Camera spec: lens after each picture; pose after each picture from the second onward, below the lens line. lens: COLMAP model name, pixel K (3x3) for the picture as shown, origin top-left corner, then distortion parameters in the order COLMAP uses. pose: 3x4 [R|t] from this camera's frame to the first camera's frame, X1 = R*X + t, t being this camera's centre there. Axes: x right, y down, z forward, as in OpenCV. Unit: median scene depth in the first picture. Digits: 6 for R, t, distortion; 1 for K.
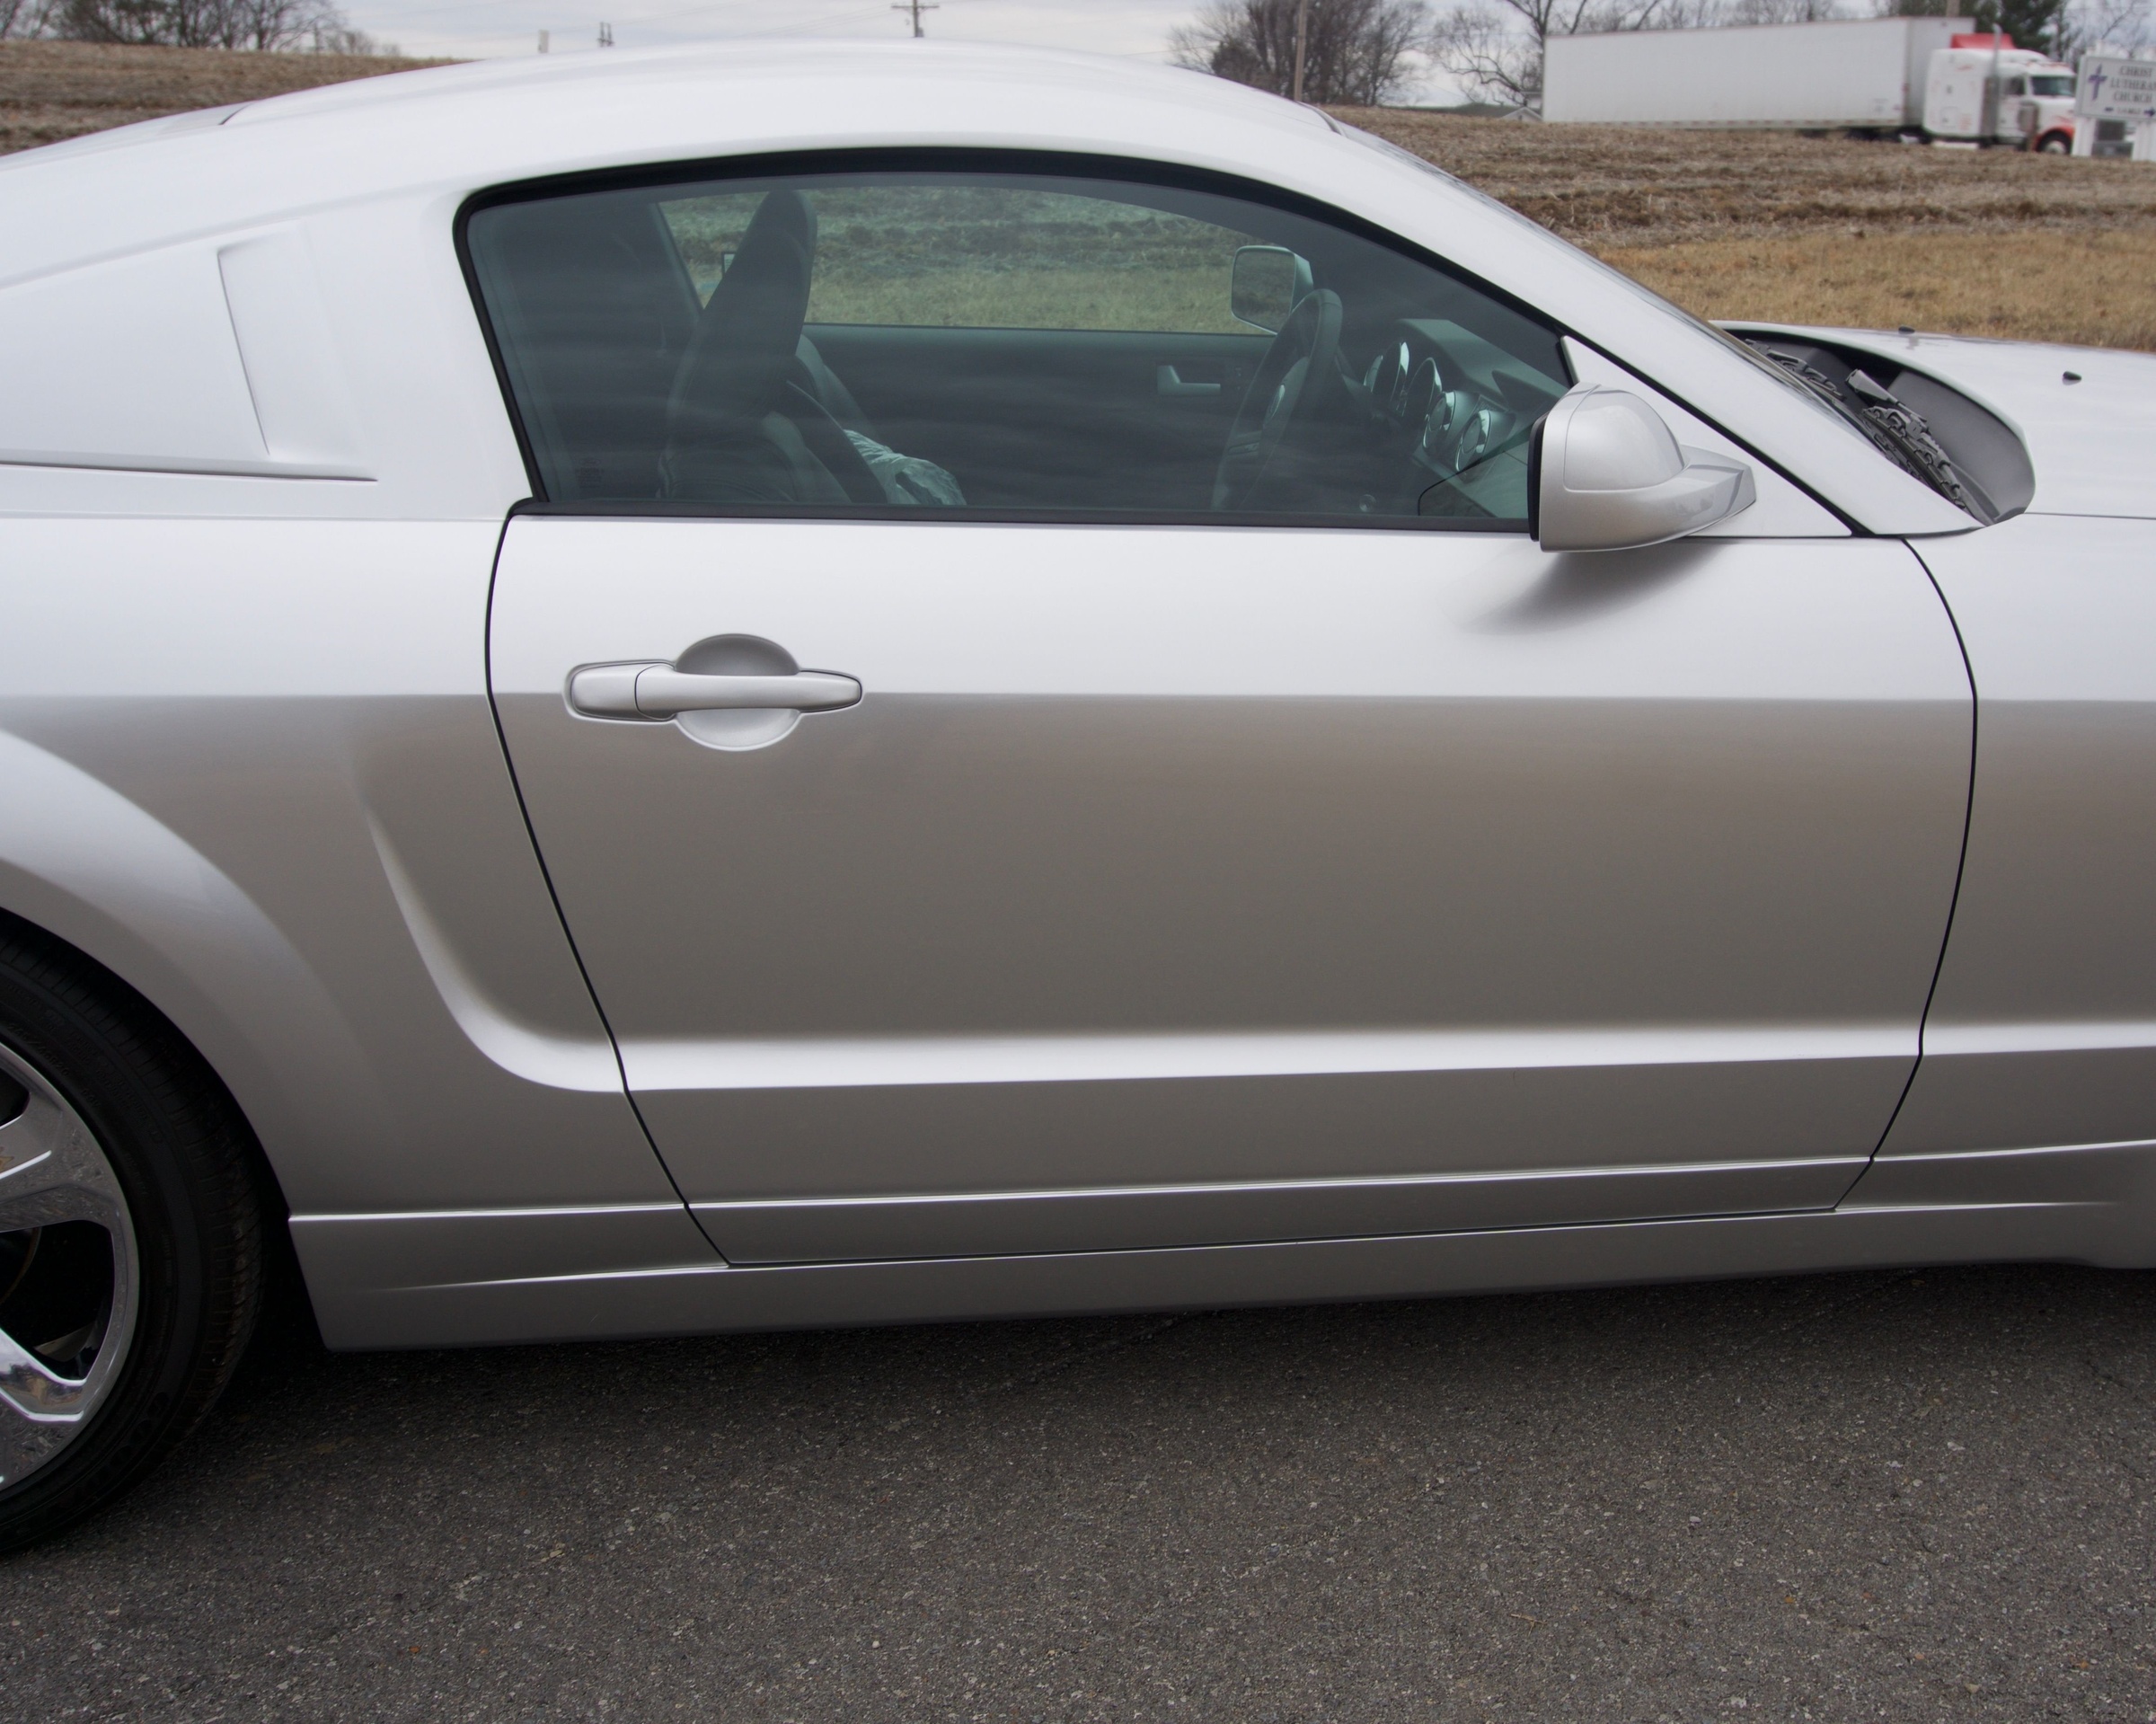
lens RADIAL K [[2321.8, 0, 1116.2], [0, 2321.8, 843.6], [0, 0, 1]] dist [-0.030914, 0.000000]
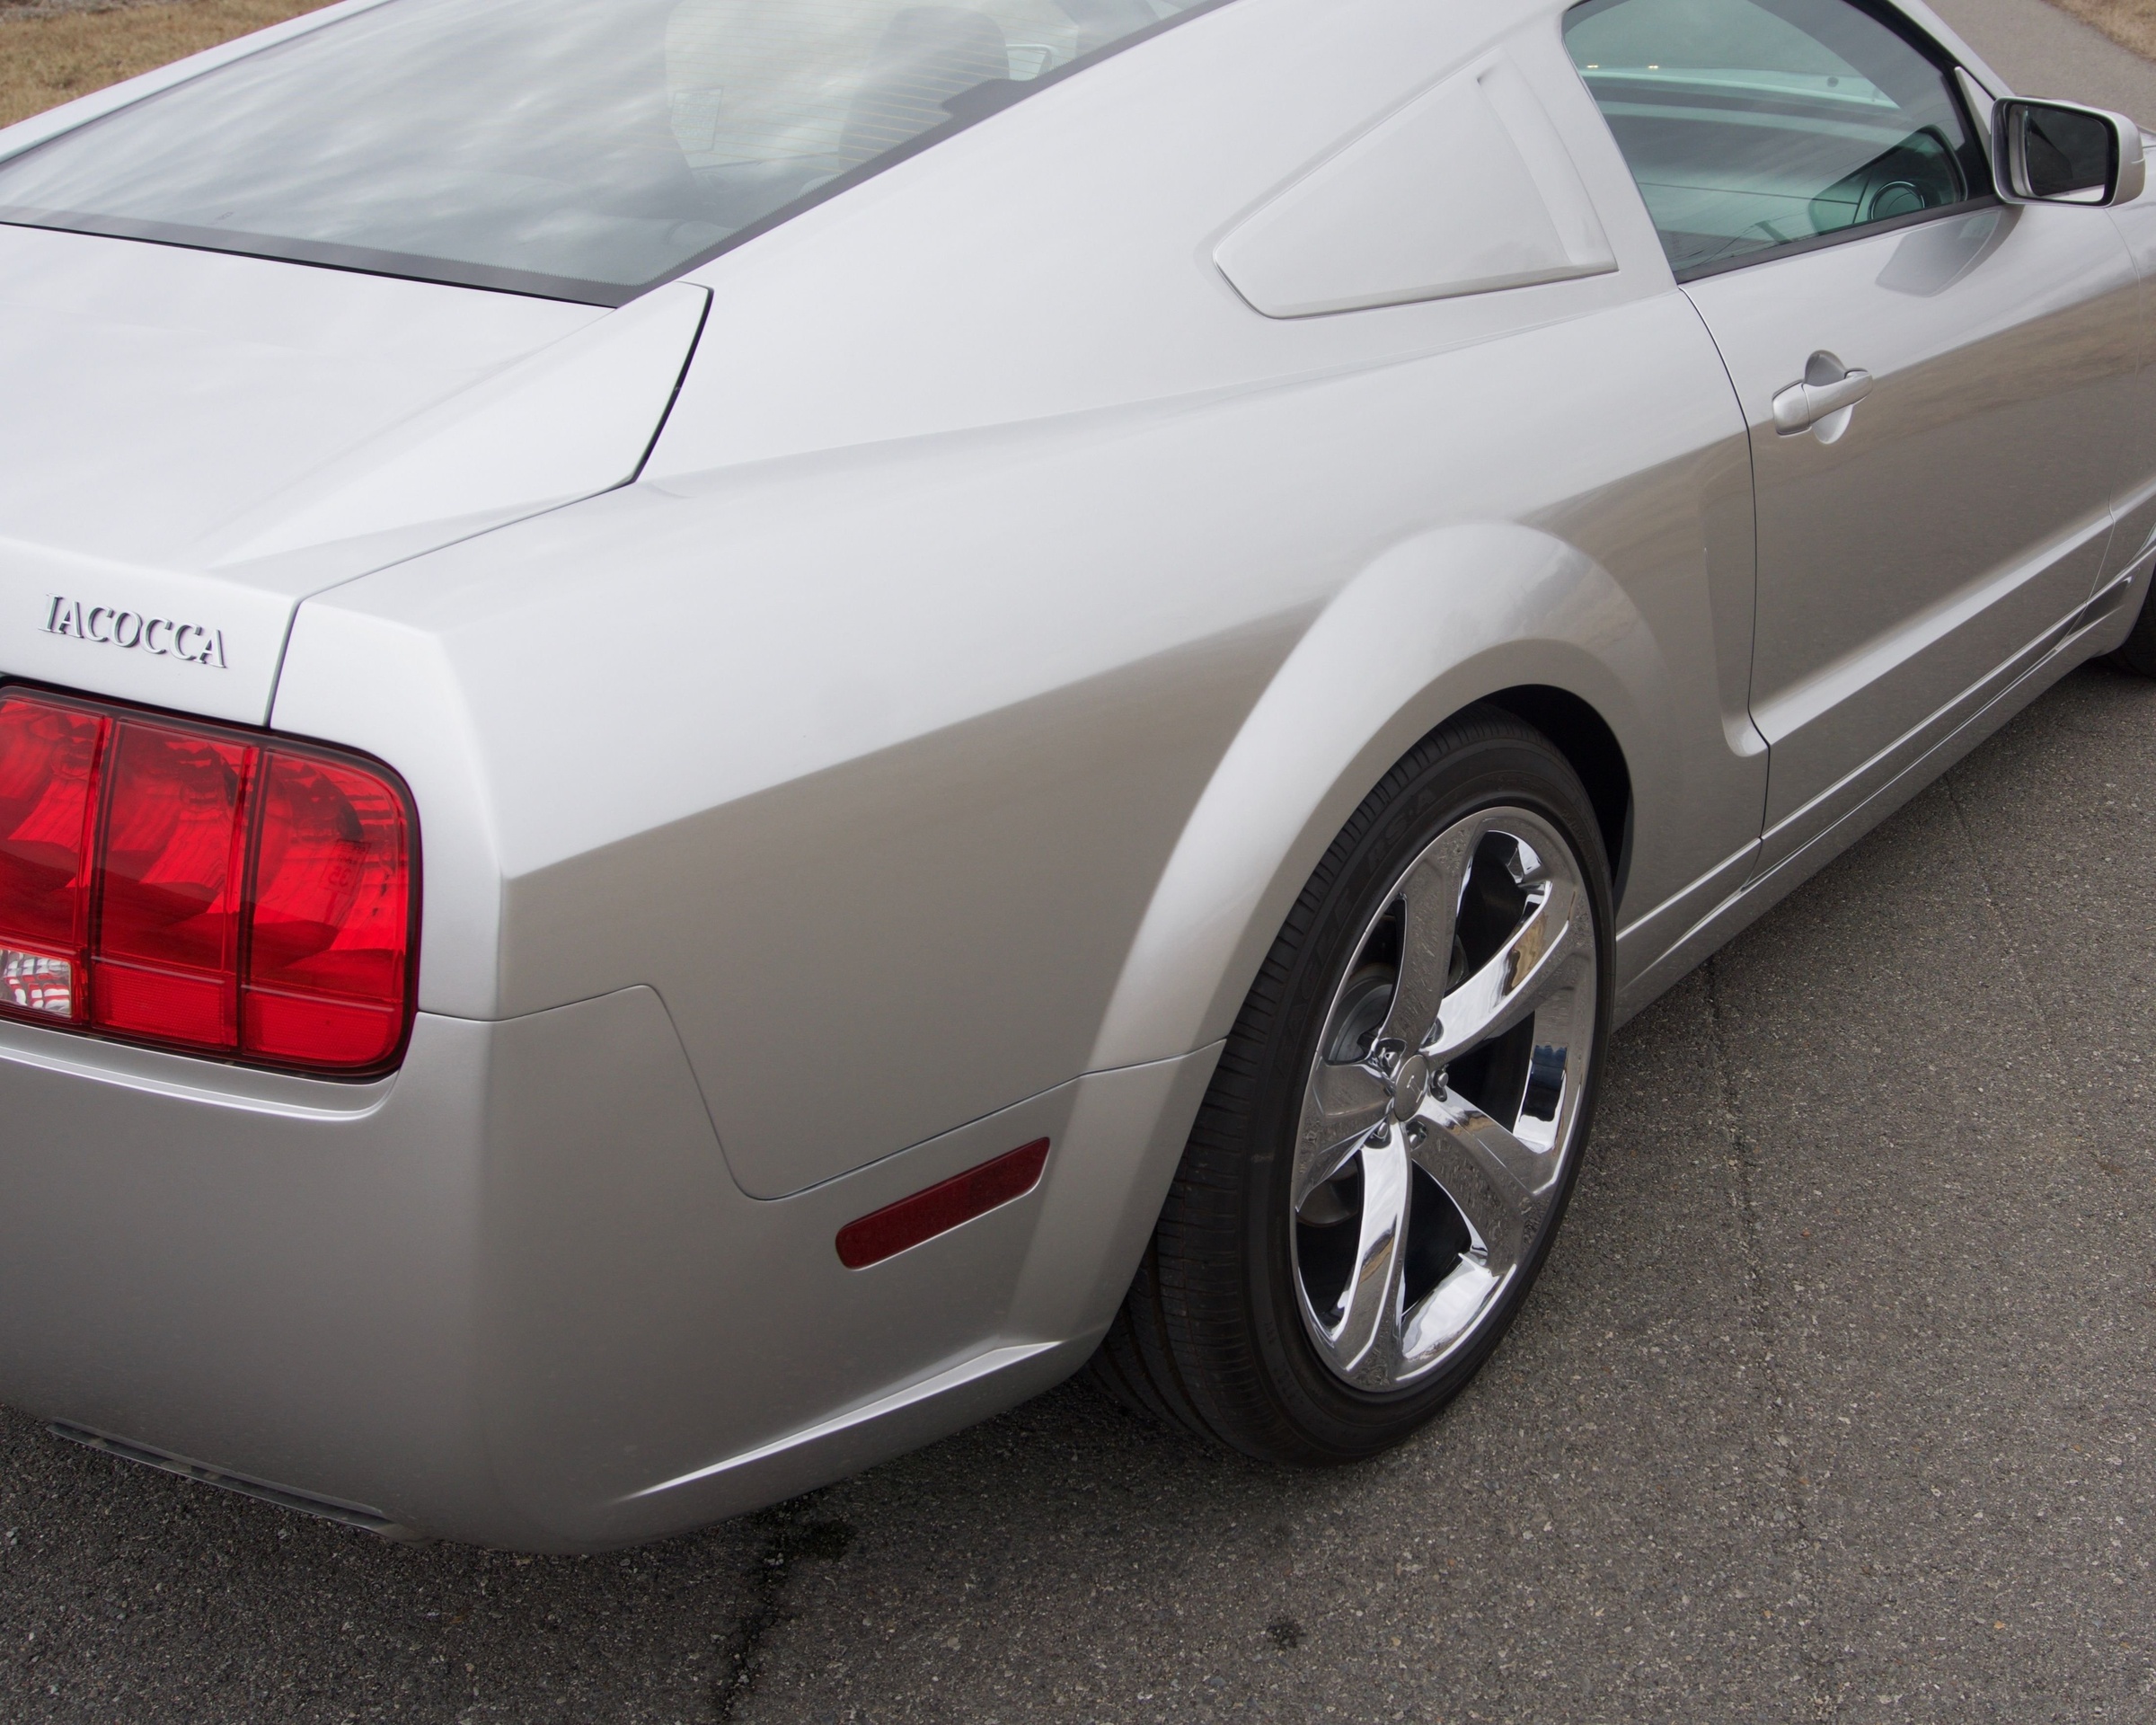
lens RADIAL K [[2683.7, 0, 1316.6], [0, 2683.7, 821.4], [0, 0, 1]] dist [-0.049521, 0.000000]
pose [[0.632393, -0.283026, 0.721093, -1.374176], [0.247647, 0.955881, 0.157995, -0.134593], [-0.733996, 0.078661, 0.674583, 0.228797]]
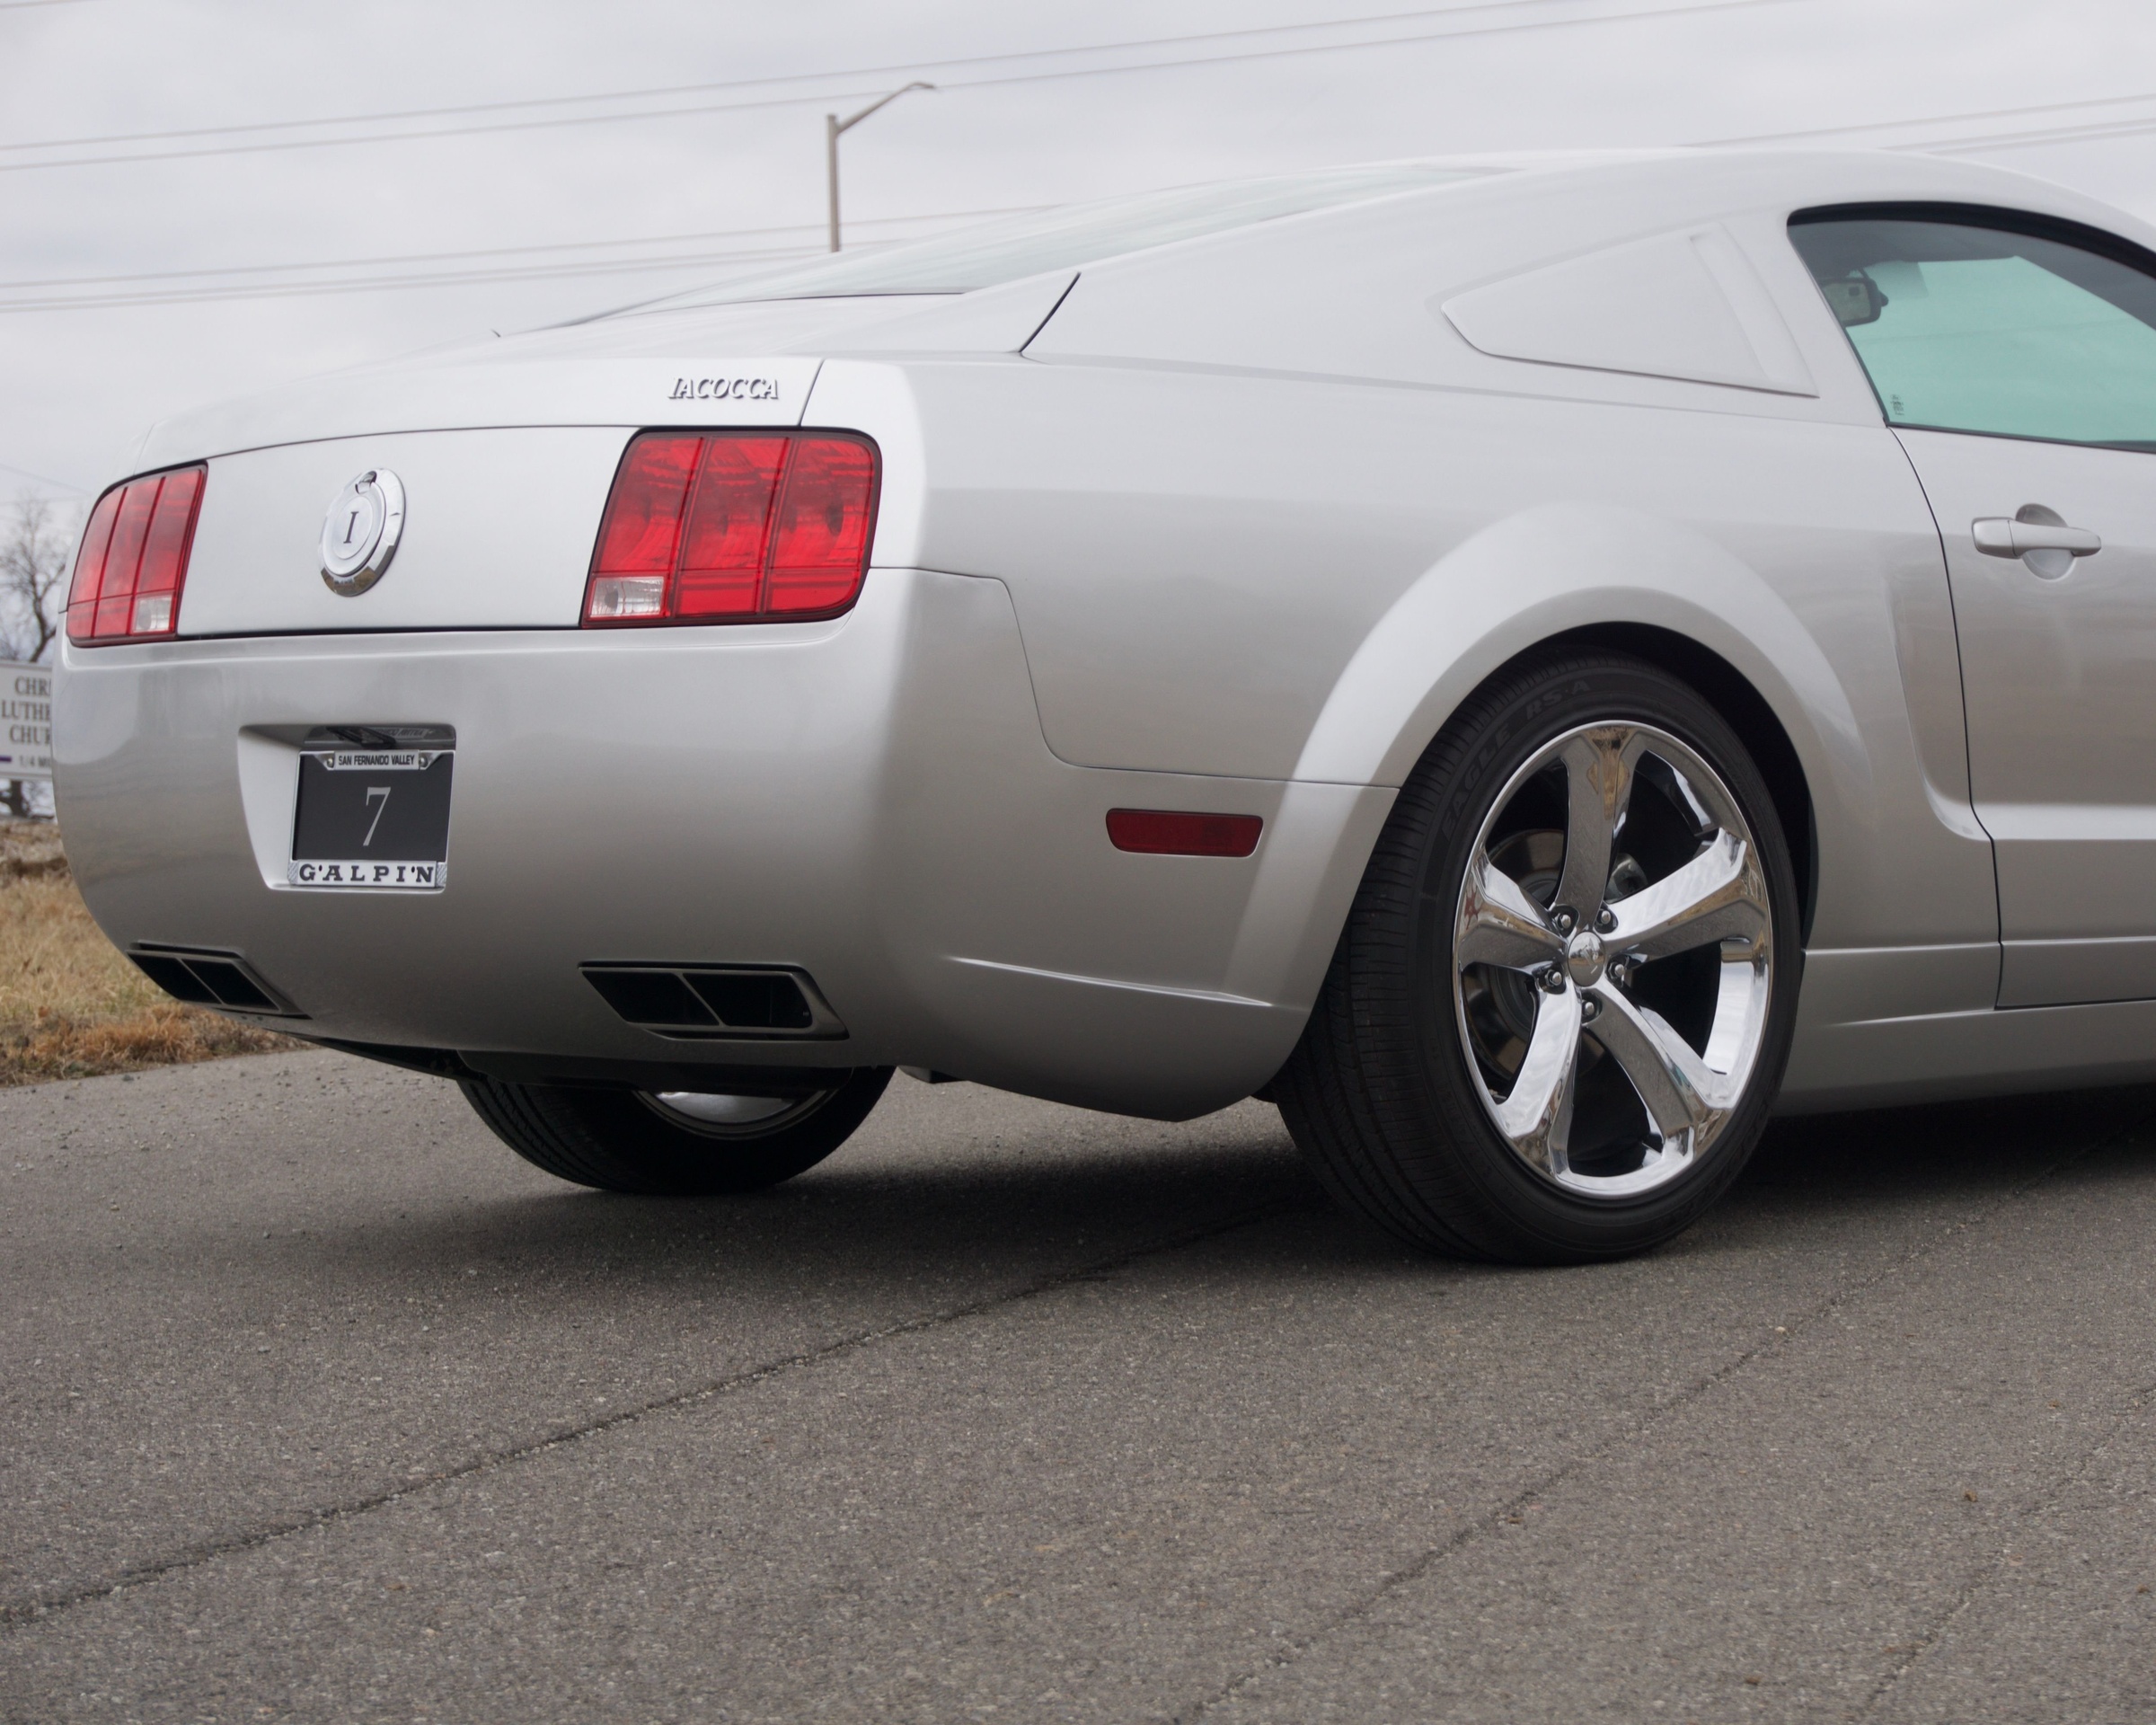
lens RADIAL K [[5273.3, 0, 1152.6], [0, 5273.3, 886.2], [0, 0, 1]] dist [0.029238, 0.000000]
pose [[0.794110, -0.024615, 0.607275, -2.450514], [0.201188, 0.953494, -0.224437, 0.719482], [-0.573509, 0.300404, 0.762132, -1.048079]]
